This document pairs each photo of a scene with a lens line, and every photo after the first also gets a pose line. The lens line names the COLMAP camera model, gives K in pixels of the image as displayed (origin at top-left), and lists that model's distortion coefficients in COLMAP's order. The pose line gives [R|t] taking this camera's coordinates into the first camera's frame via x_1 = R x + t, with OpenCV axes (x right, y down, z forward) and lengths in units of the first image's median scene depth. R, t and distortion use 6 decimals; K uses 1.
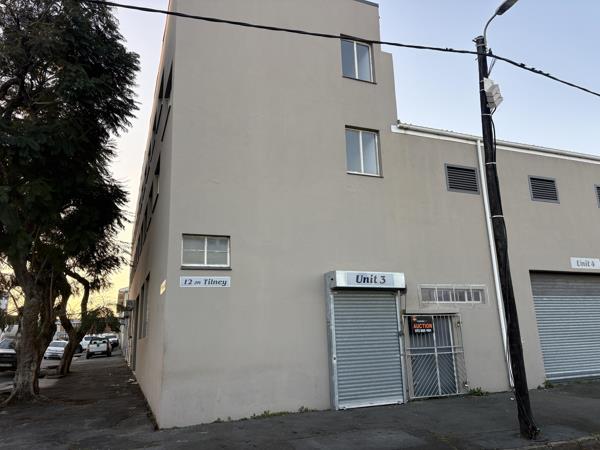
lens RADIAL K [[434.1, 0, 299.5], [0, 434.1, 233.3], [0, 0, 1]] dist [0.054024, -0.046299]
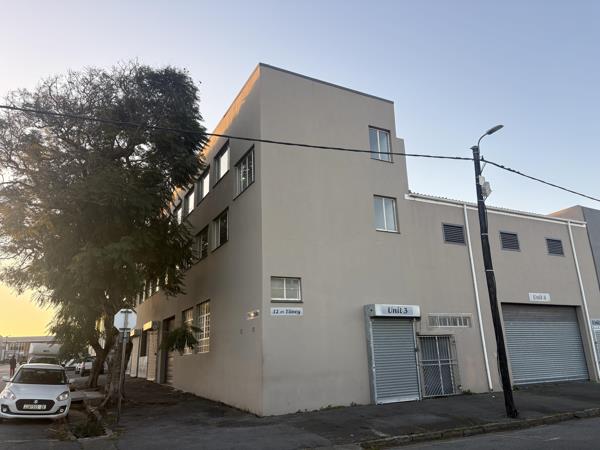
lens RADIAL K [[434.1, 0, 299.5], [0, 434.1, 233.3], [0, 0, 1]] dist [0.054024, -0.046299]
pose [[0.995003, 0.025380, 0.096561, -0.280046], [-0.021420, 0.998895, -0.041828, -0.072373], [-0.097516, 0.039550, 0.994448, -0.354055]]
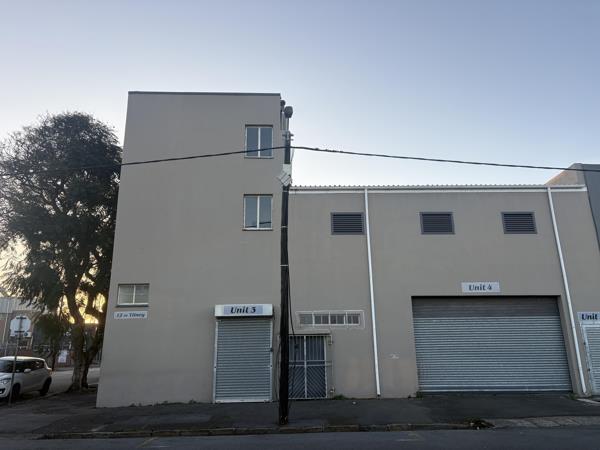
lens RADIAL K [[434.1, 0, 299.5], [0, 434.1, 233.3], [0, 0, 1]] dist [0.054024, -0.046299]
pose [[0.941546, -0.074263, -0.328598, 0.779558], [0.064408, 0.997090, -0.040790, -0.066817], [0.330671, 0.017242, 0.943589, -0.241241]]
